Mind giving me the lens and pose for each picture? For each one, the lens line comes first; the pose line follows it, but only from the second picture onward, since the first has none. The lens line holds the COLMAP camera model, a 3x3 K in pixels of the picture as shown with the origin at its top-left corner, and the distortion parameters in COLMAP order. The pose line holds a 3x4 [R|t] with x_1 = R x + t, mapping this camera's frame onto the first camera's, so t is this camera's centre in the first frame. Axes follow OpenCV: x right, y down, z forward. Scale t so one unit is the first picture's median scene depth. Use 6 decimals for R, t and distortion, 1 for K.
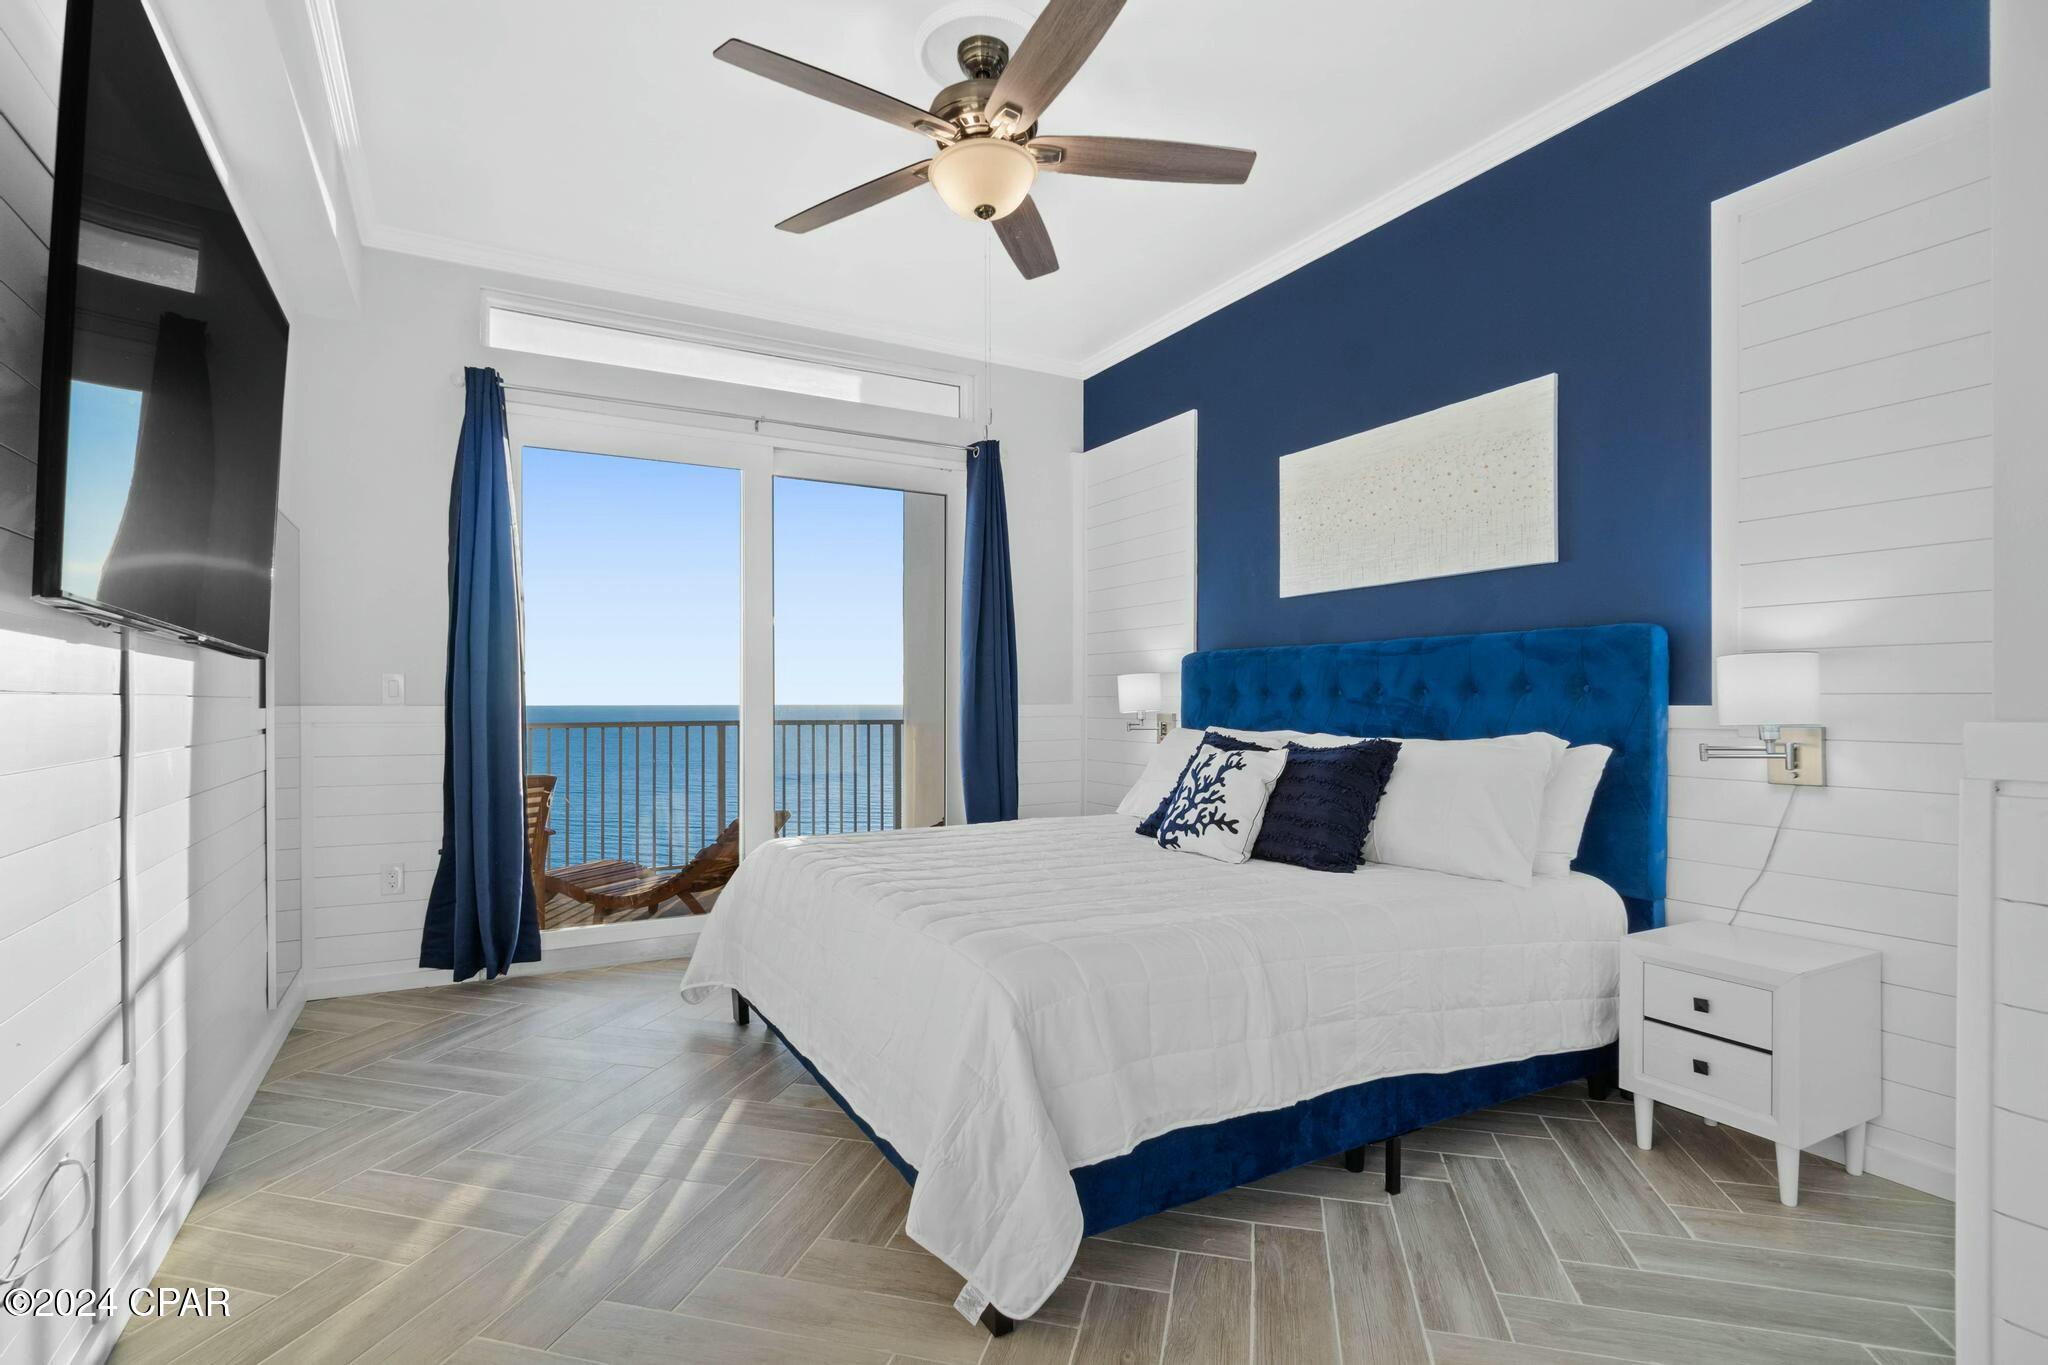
lens RADIAL K [[962.2, 0, 996.7], [0, 962.2, 694.4], [0, 0, 1]] dist [-0.002580, -0.000637]
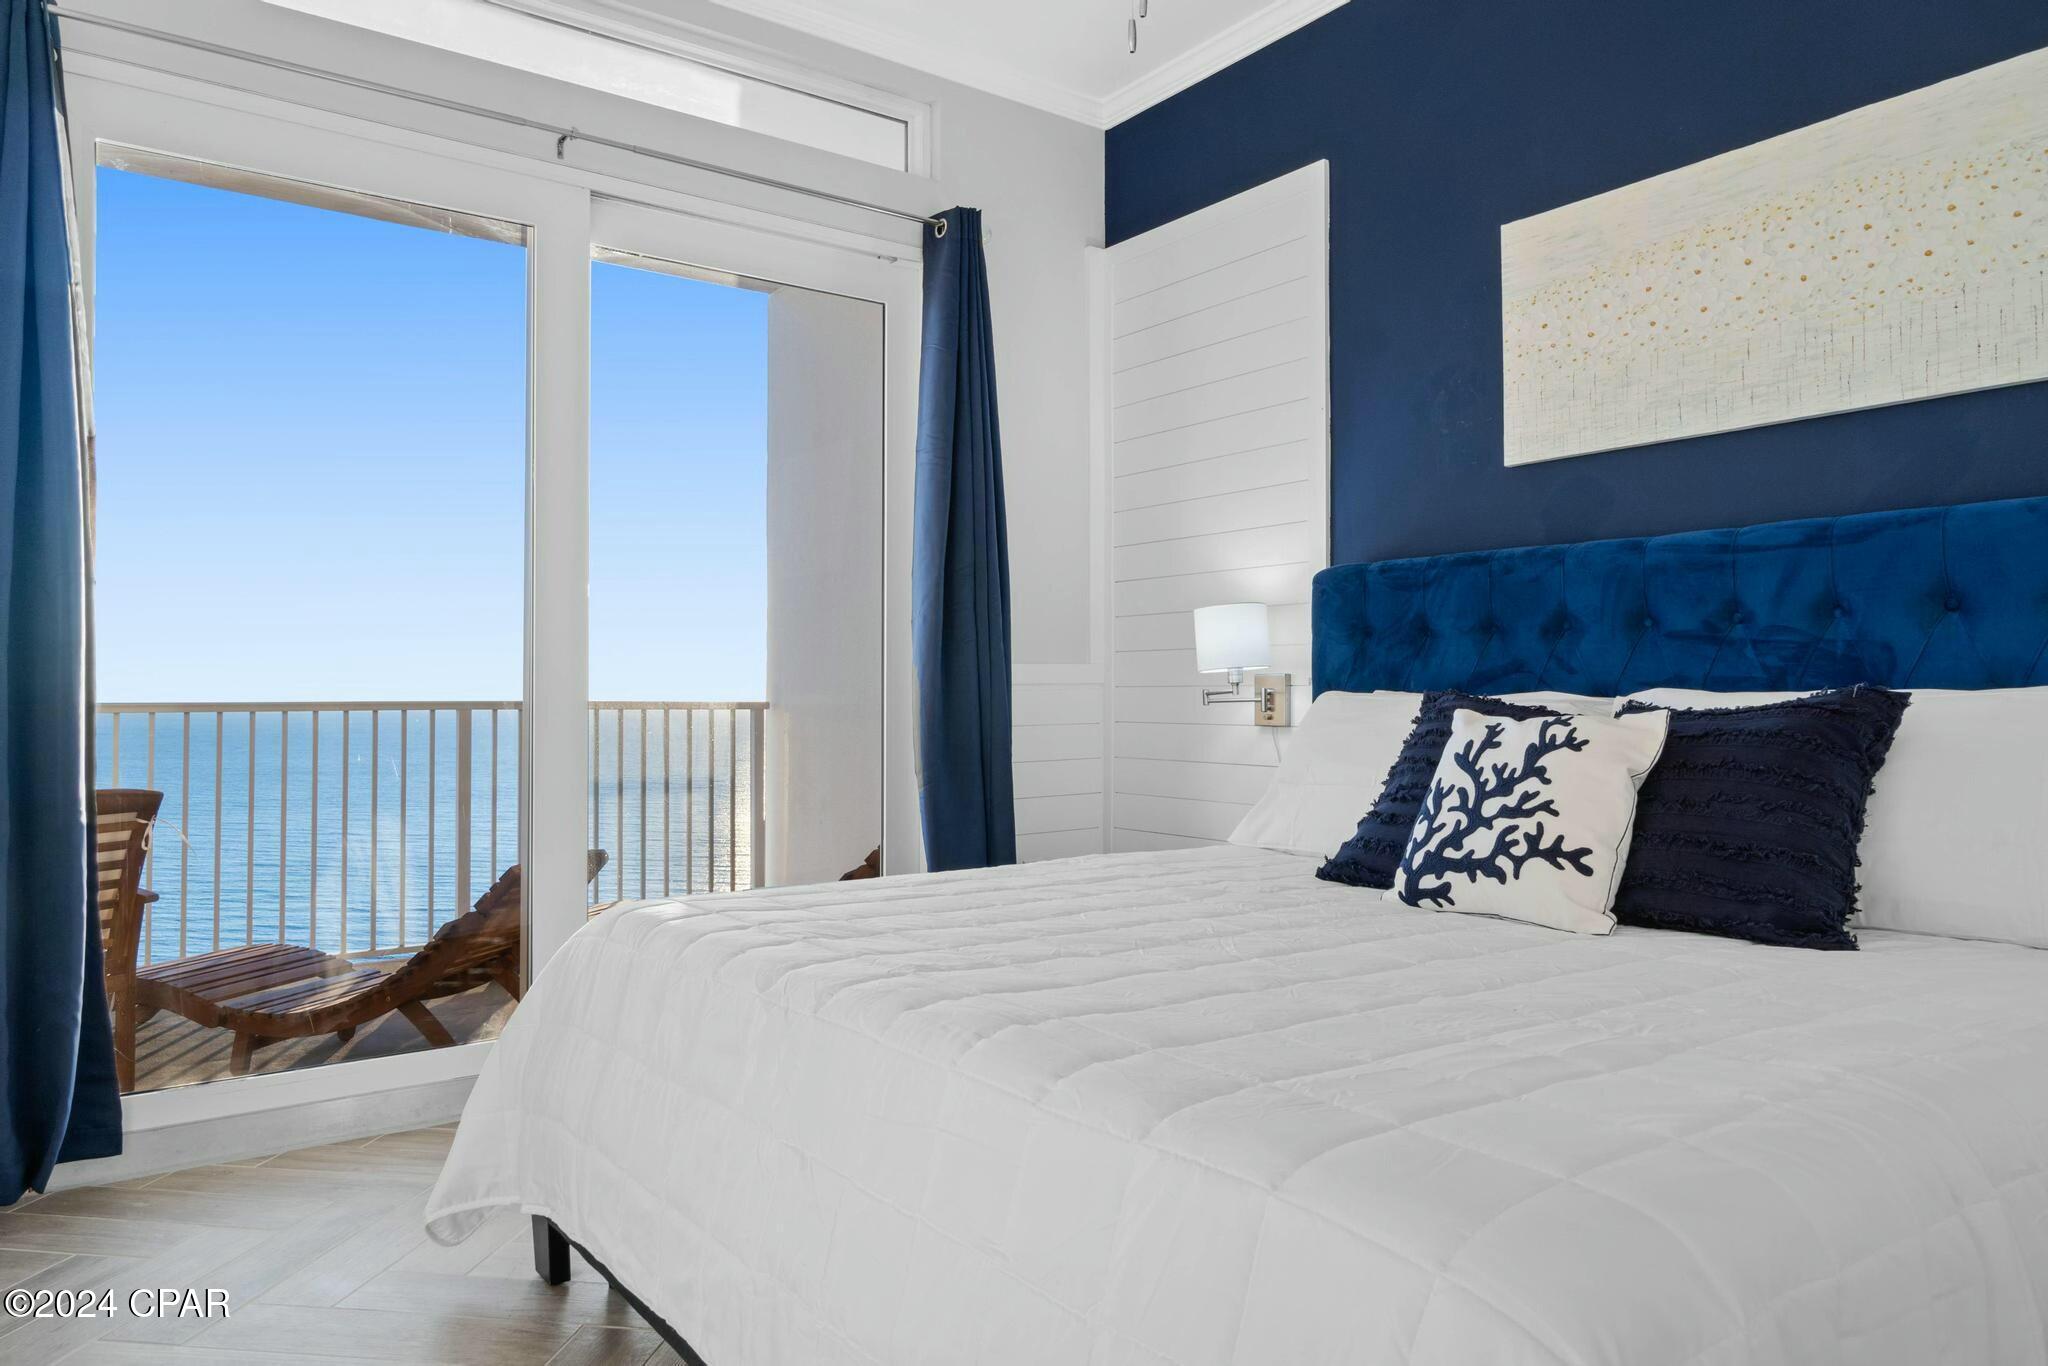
lens RADIAL K [[1339.0, 0, 1007.3], [0, 1339.0, 657.9], [0, 0, 1]] dist [-0.003364, -0.000202]
pose [[0.991465, 0.002921, 0.130344, -0.110345], [0.000007, 0.999748, -0.022453, 0.033997], [-0.130377, 0.022262, 0.991215, 0.250363]]
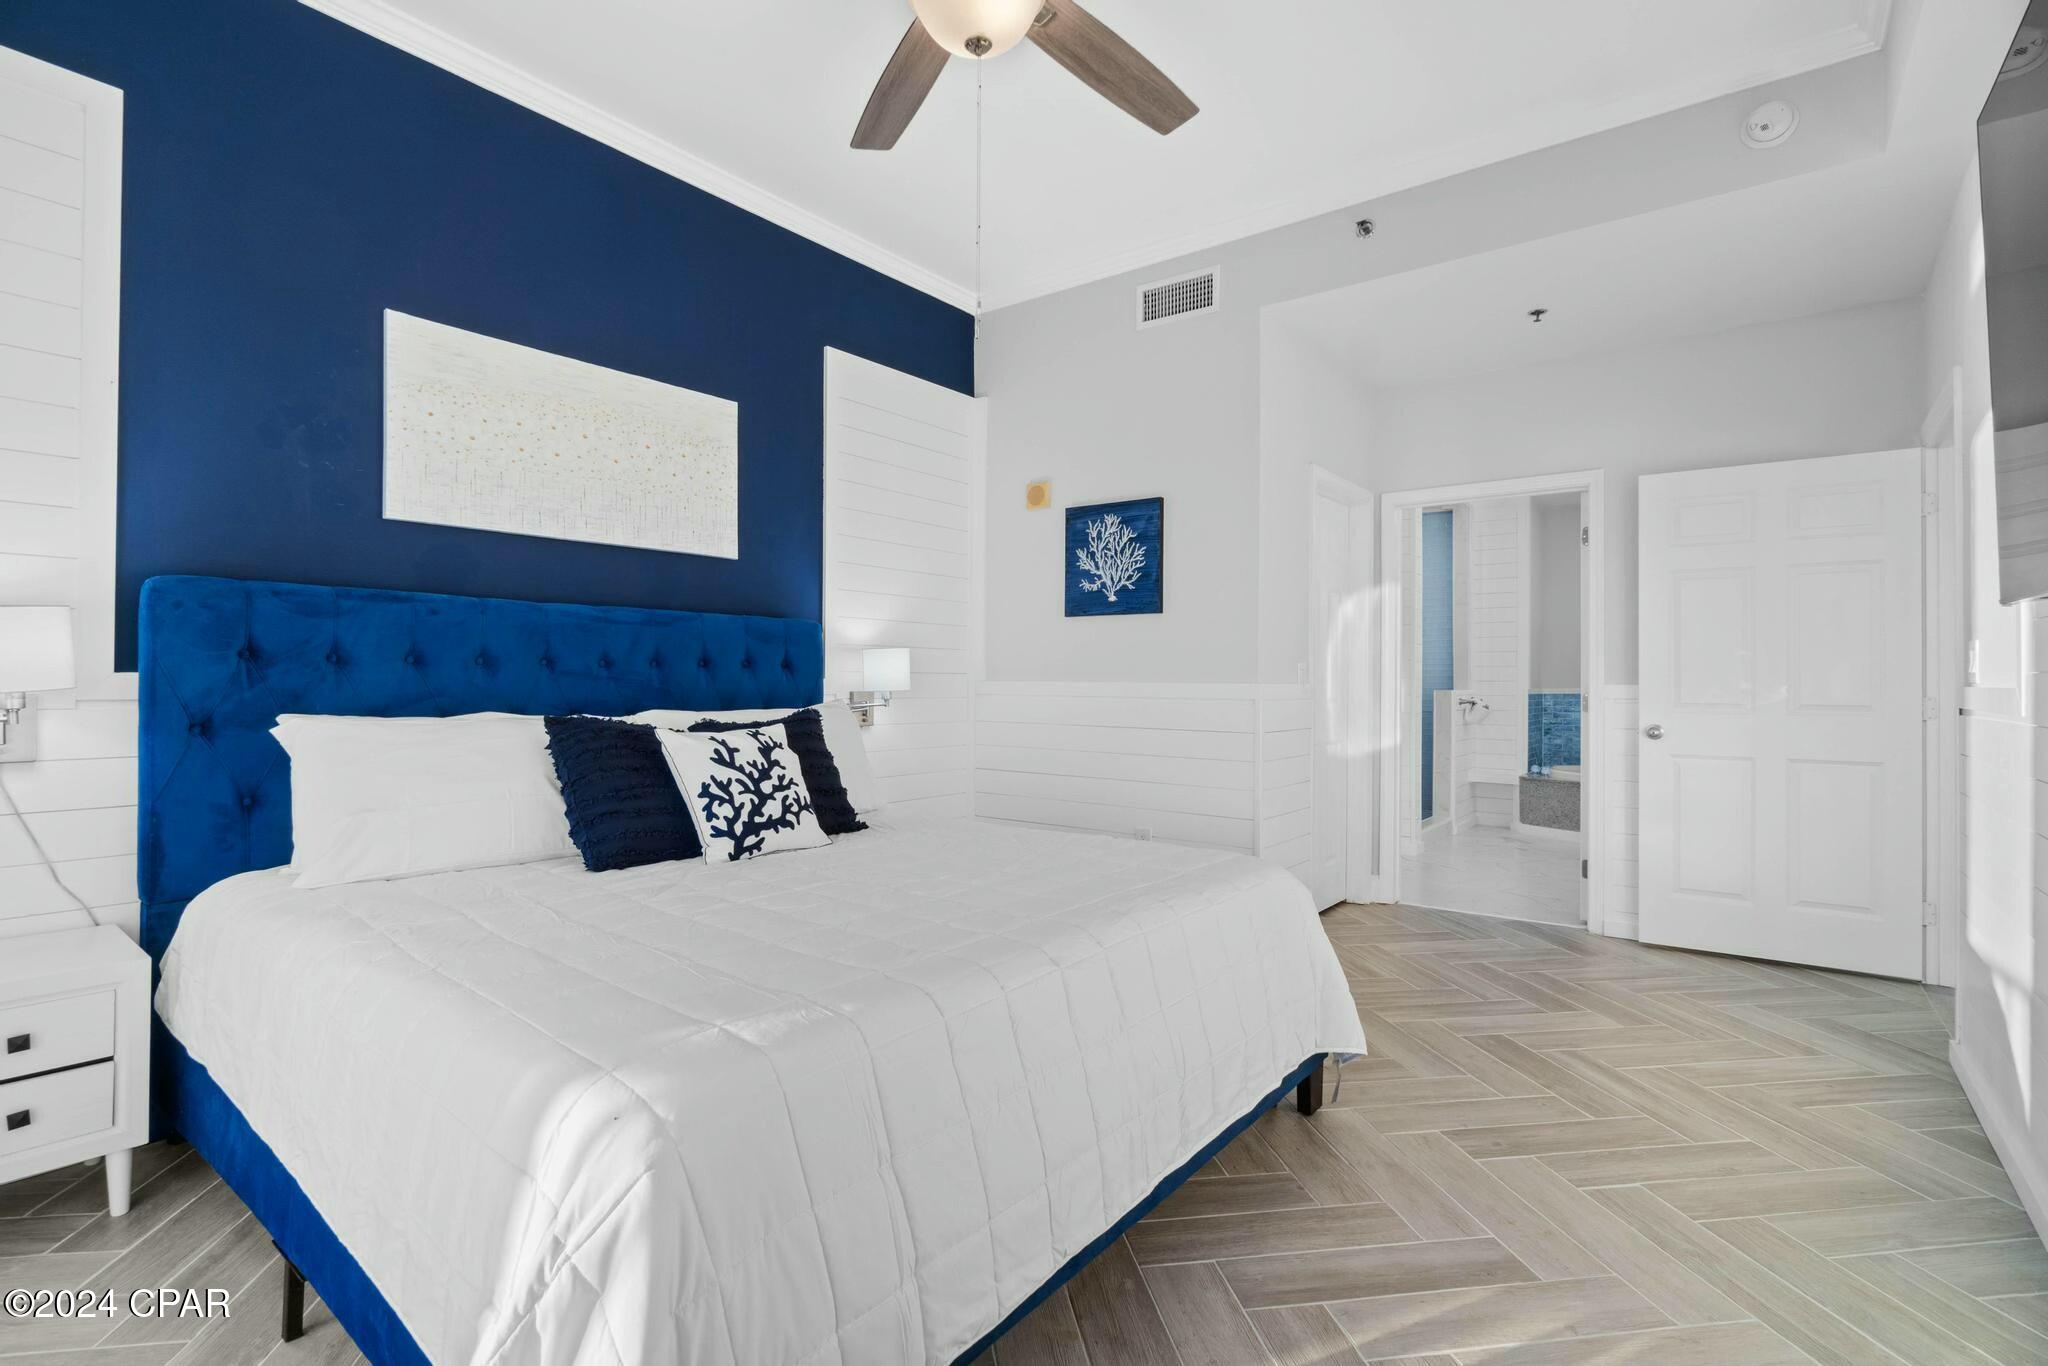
lens RADIAL K [[962.2, 0, 996.7], [0, 962.2, 694.9], [0, 0, 1]] dist [-0.002580, -0.000637]
pose [[-0.393463, -0.019122, 0.919141, -0.508269], [-0.011148, 0.999809, 0.016028, 0.007700], [-0.919273, -0.003940, -0.393602, 0.897003]]
